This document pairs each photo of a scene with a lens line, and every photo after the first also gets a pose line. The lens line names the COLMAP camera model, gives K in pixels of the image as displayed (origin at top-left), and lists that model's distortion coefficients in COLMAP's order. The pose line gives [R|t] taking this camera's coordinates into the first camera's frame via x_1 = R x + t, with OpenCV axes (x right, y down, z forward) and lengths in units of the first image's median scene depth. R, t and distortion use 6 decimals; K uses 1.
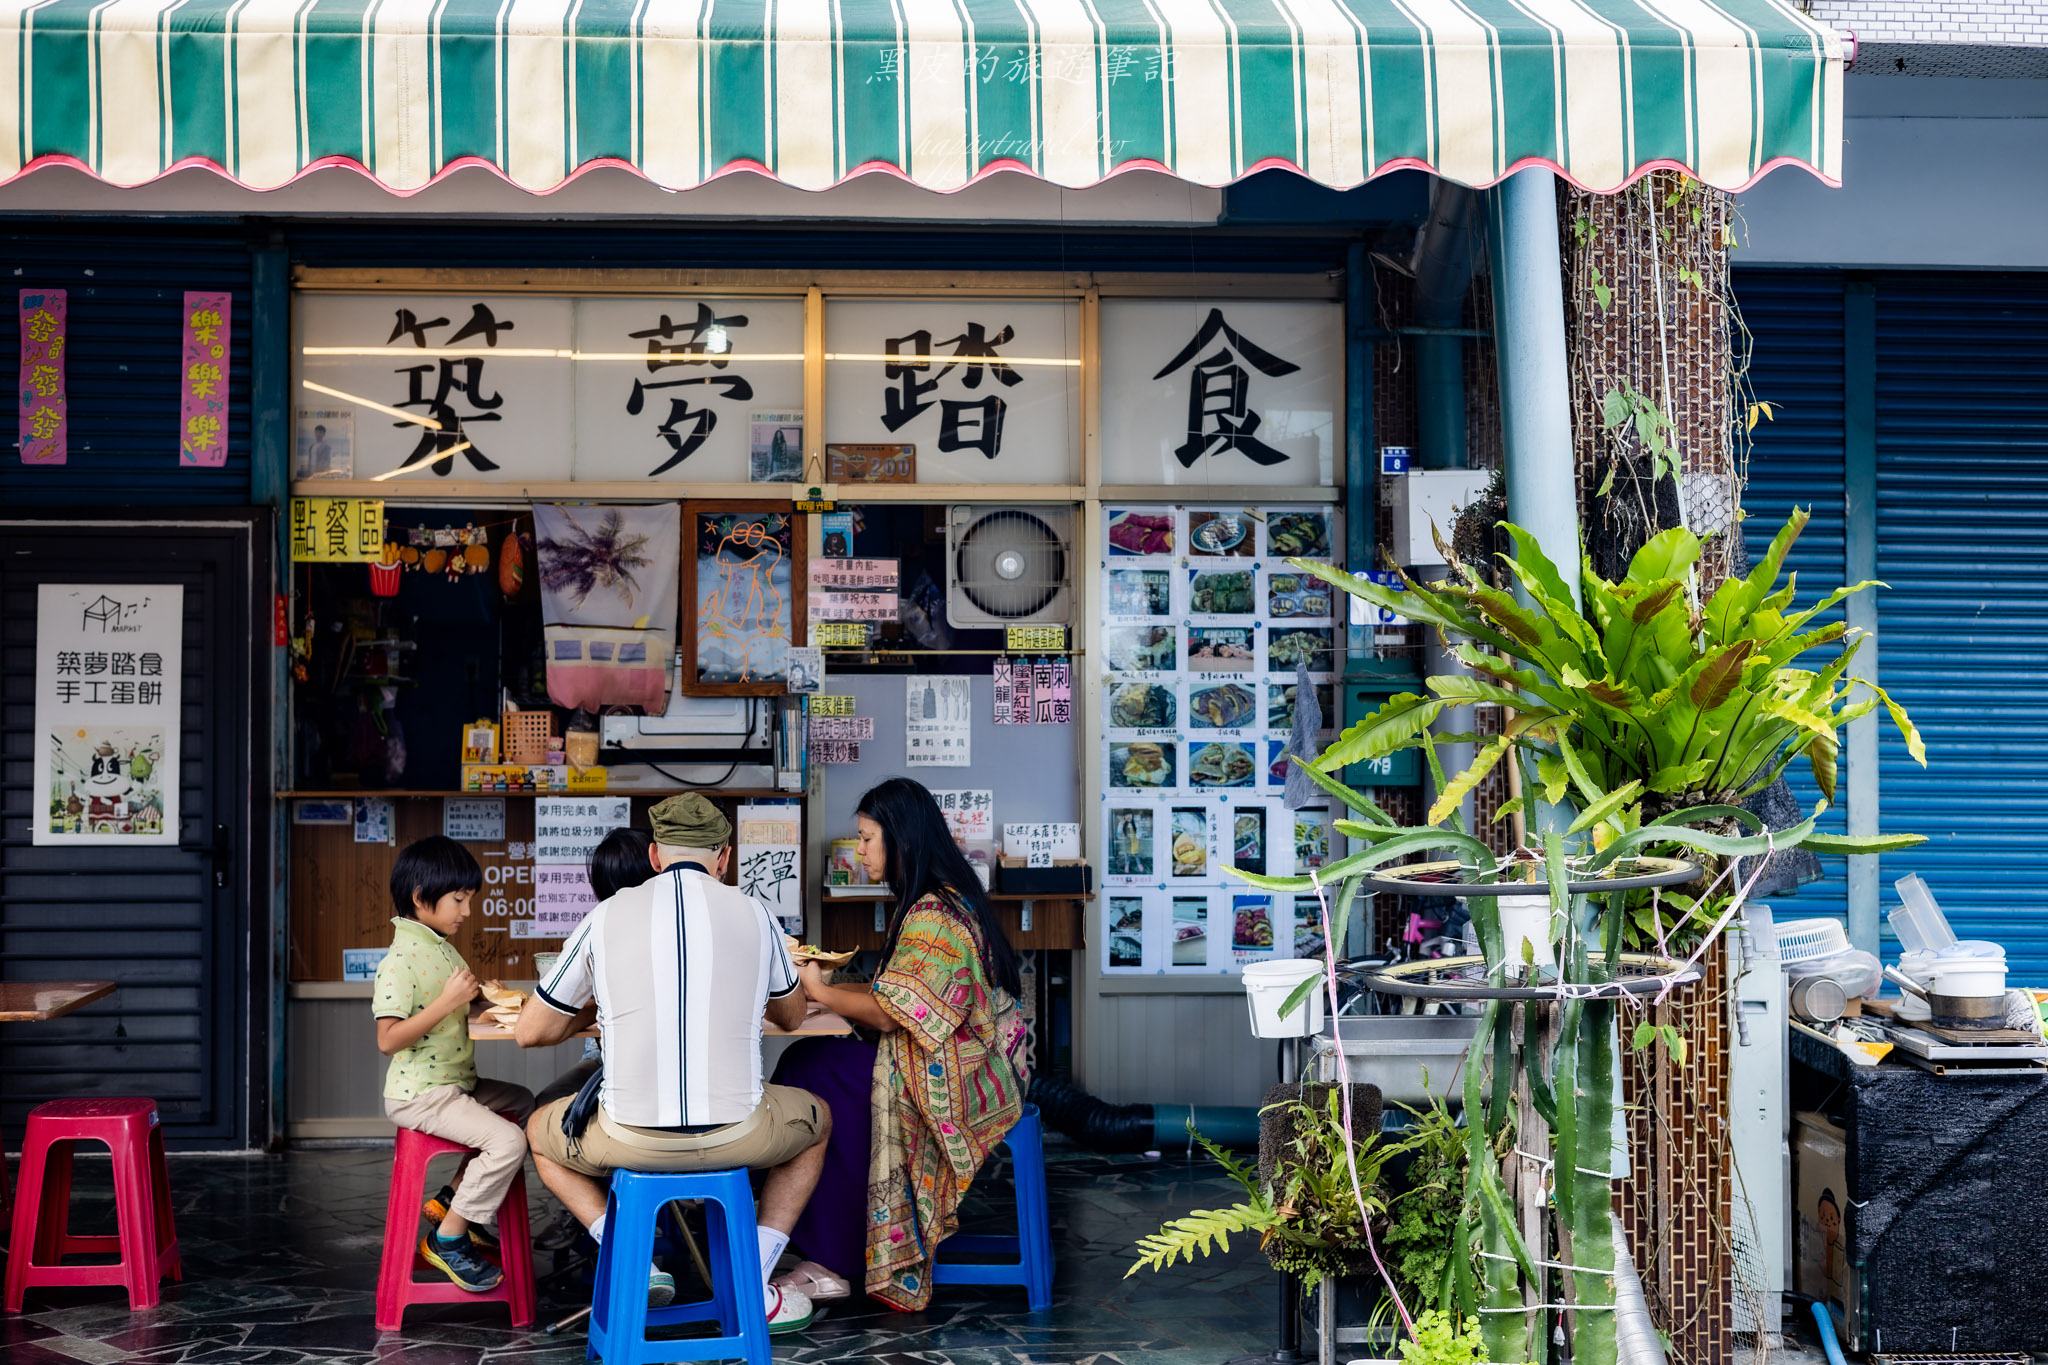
lens RADIAL K [[2925.9, 0, 1026.6], [0, 2925.9, 711.3], [0, 0, 1]] dist [-0.002391, 0.088394]
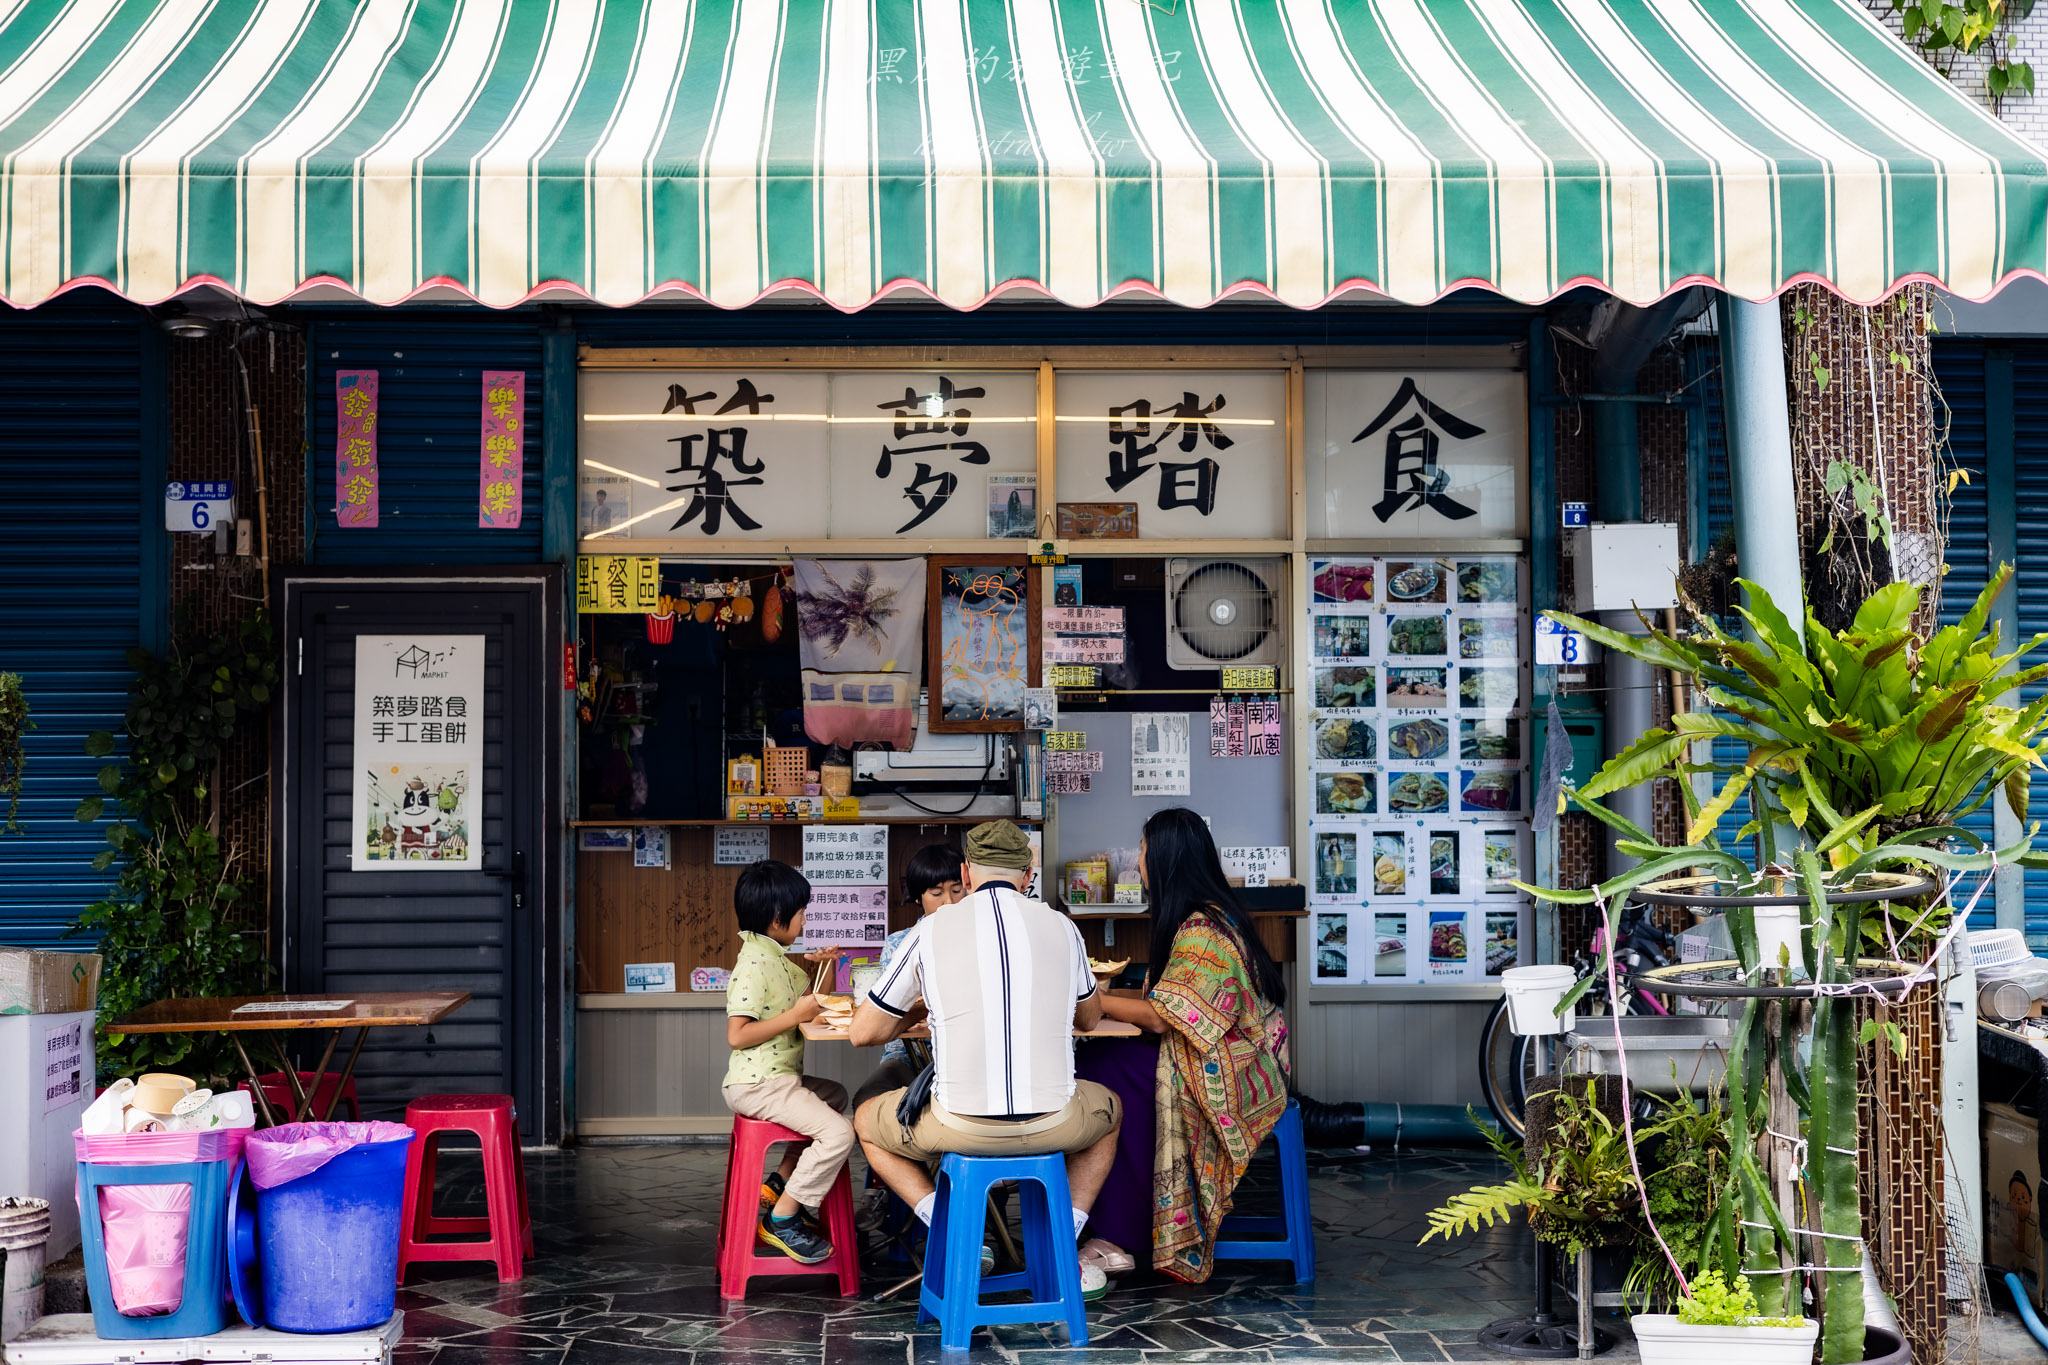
lens RADIAL K [[2837.3, 0, 1024.0], [0, 2837.3, 682.5], [0, 0, 1]] dist [0.004254, 0.048670]
pose [[0.999766, -0.005829, -0.020854, -0.060830], [0.005395, 0.999769, -0.020803, -0.001743], [0.020970, 0.020686, 0.999566, -0.069473]]
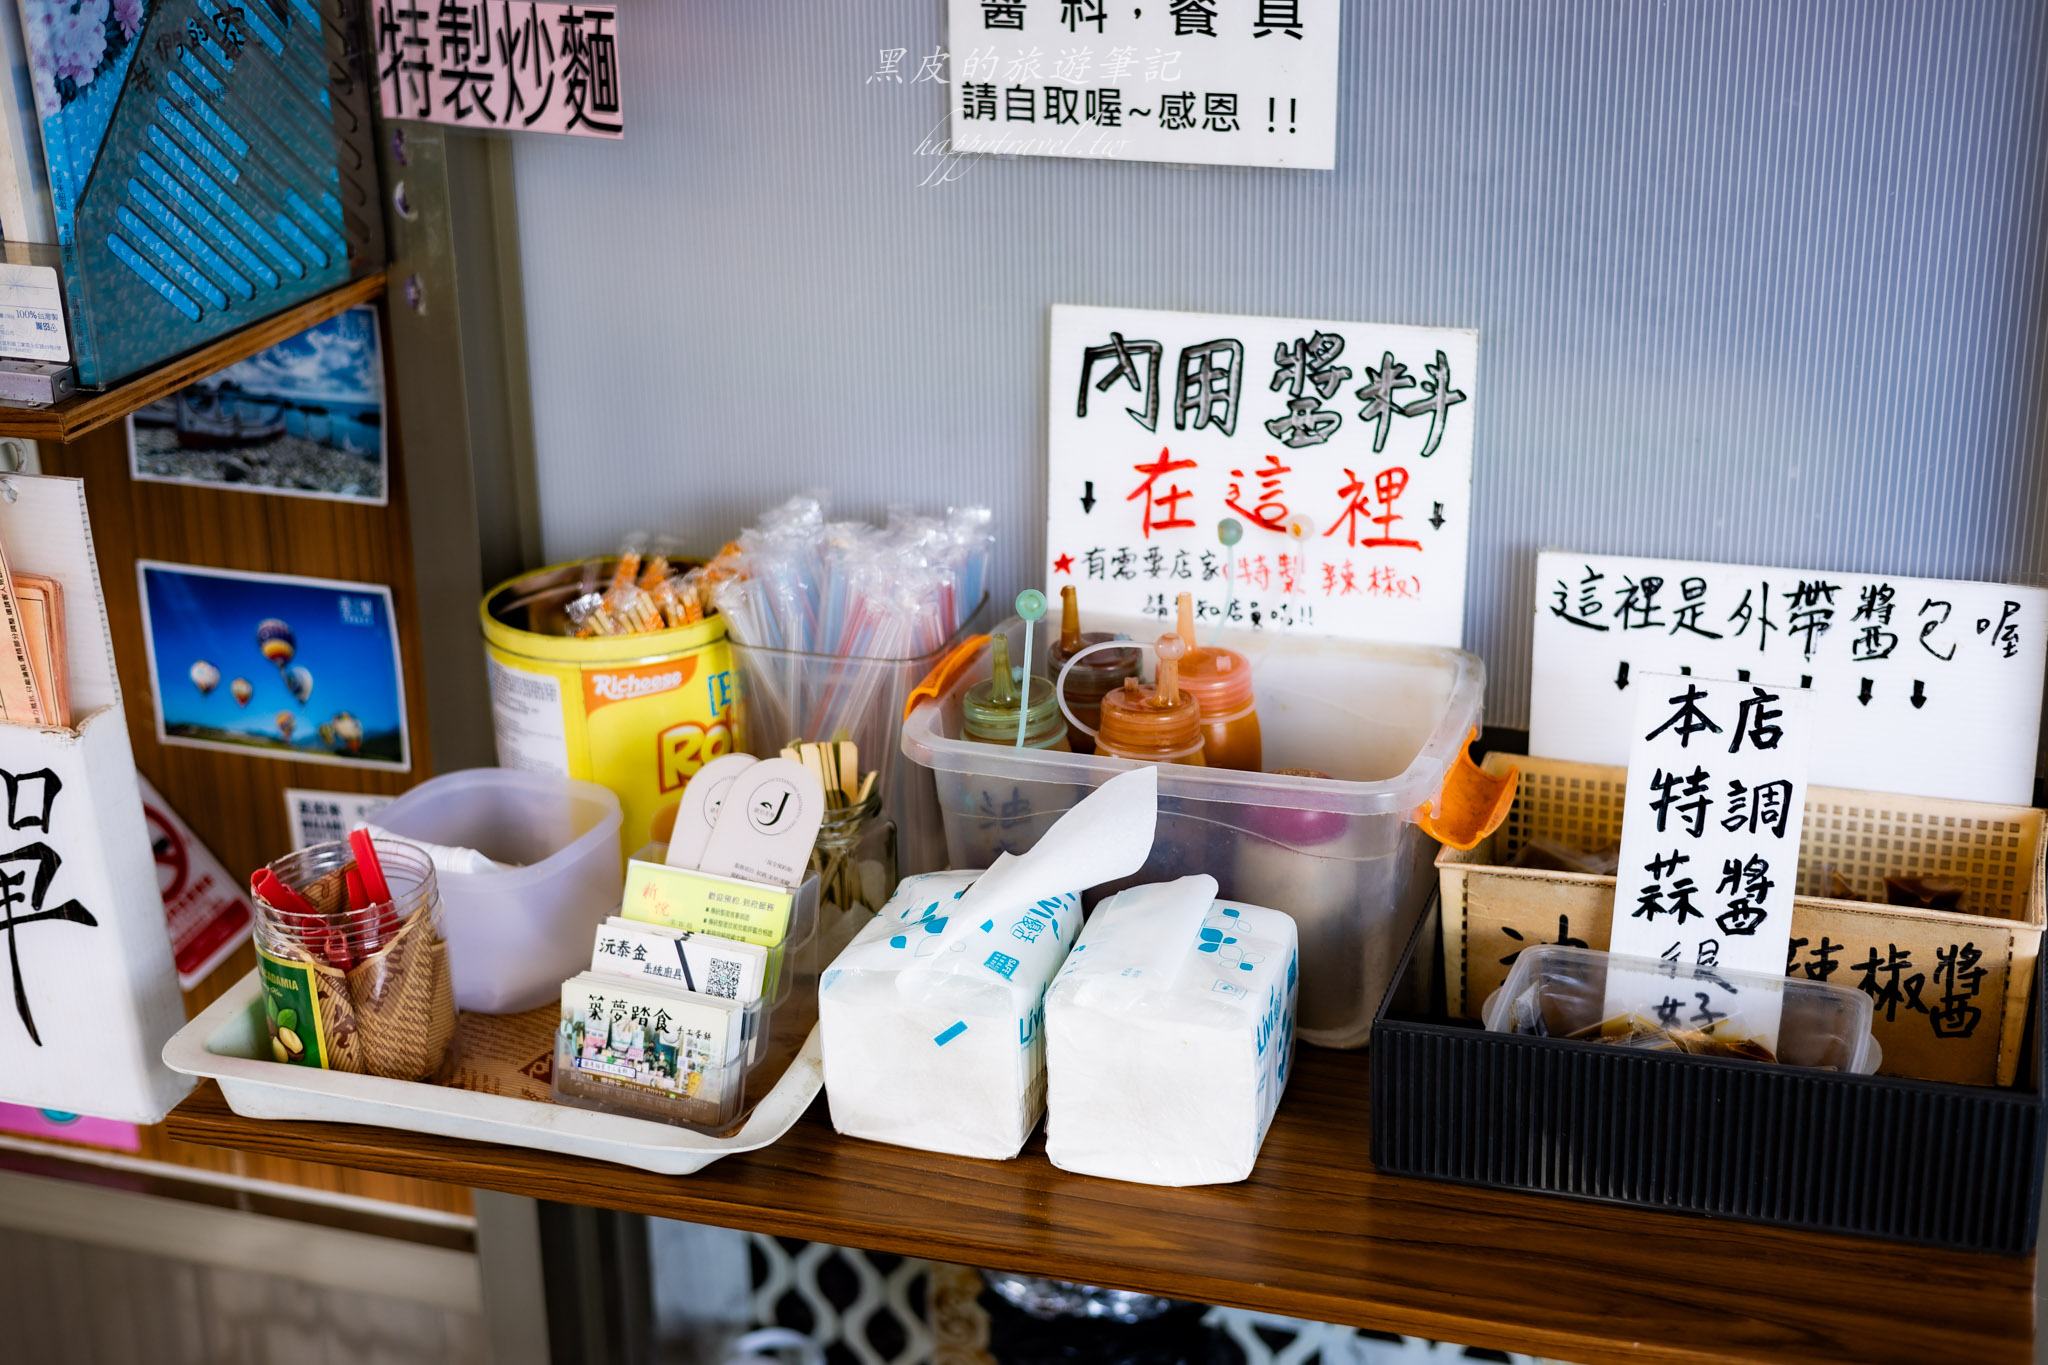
lens RADIAL K [[2925.9, 0, 1026.6], [0, 2925.9, 711.3], [0, 0, 1]] dist [-0.002391, 0.088394]
pose [[0.923059, 0.123754, -0.364206, 0.025657], [0.020488, 0.929672, 0.367818, -0.011947], [0.384111, -0.346980, 0.855607, 0.878088]]
